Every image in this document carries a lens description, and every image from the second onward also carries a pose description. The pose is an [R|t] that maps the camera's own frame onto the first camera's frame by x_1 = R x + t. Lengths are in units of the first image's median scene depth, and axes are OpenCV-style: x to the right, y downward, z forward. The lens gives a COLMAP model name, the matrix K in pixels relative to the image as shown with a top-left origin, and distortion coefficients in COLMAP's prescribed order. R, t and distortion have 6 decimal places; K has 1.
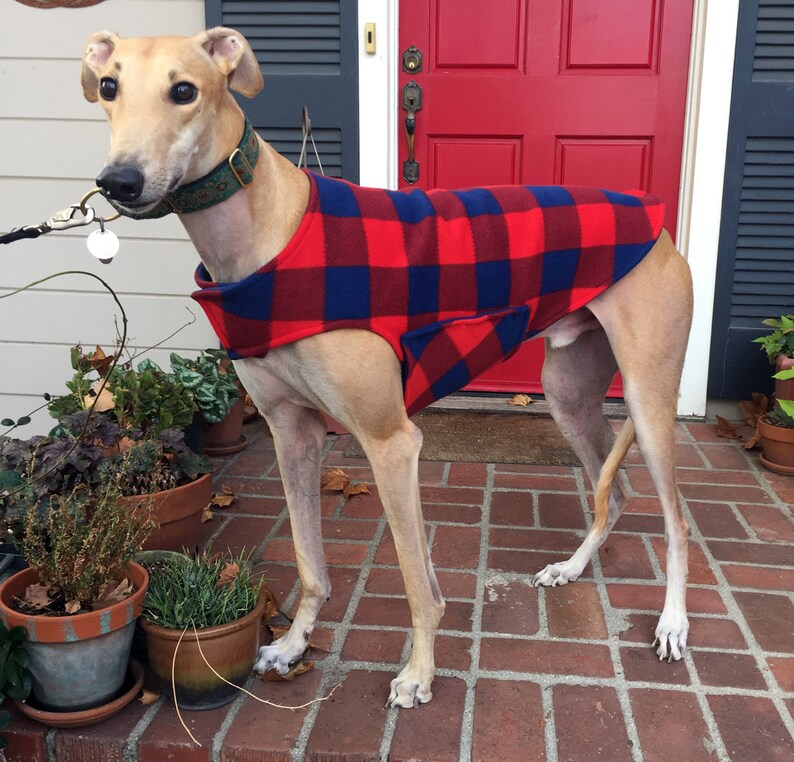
lens RADIAL K [[903.2, 0, 399.7], [0, 903.2, 380.8], [0, 0, 1]] dist [-0.009762, 0.000000]
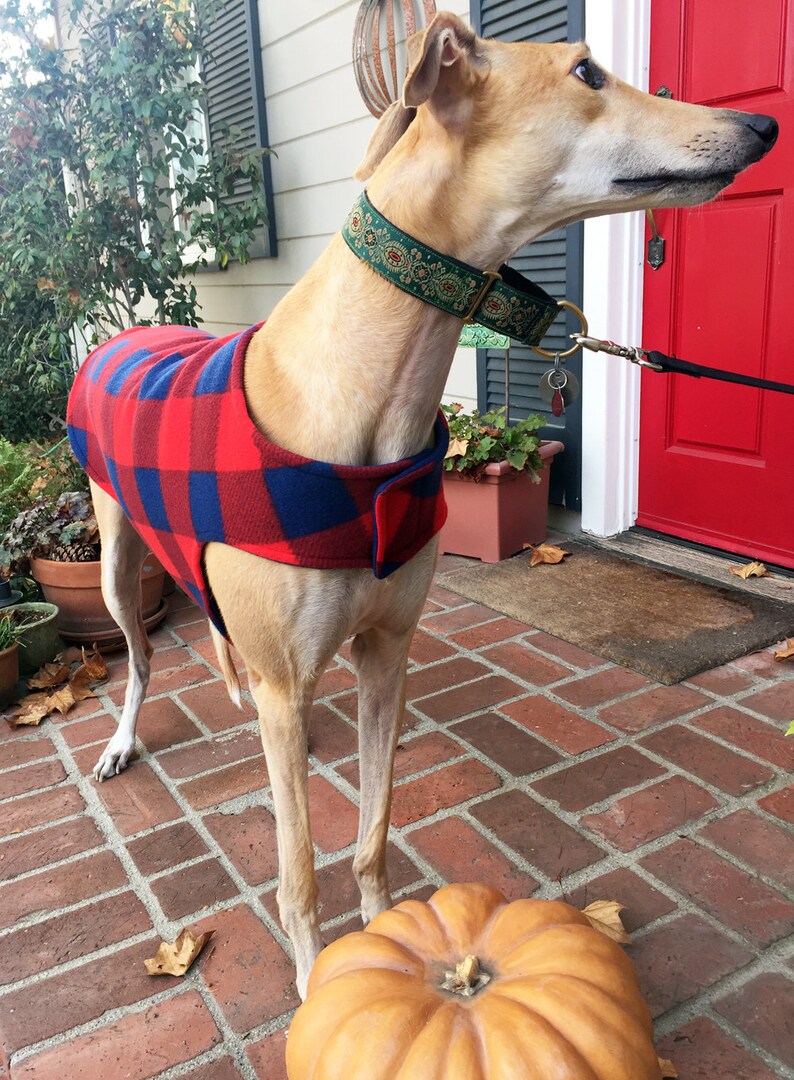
lens RADIAL K [[1003.1, 0, 392.1], [0, 1003.1, 544.8], [0, 0, 1]] dist [0.011783, 0.000000]
pose [[0.577206, 0.181780, -0.796109, 1.027085], [-0.111747, 0.983320, 0.143507, -0.138712], [0.808917, 0.006129, 0.587891, 0.514386]]
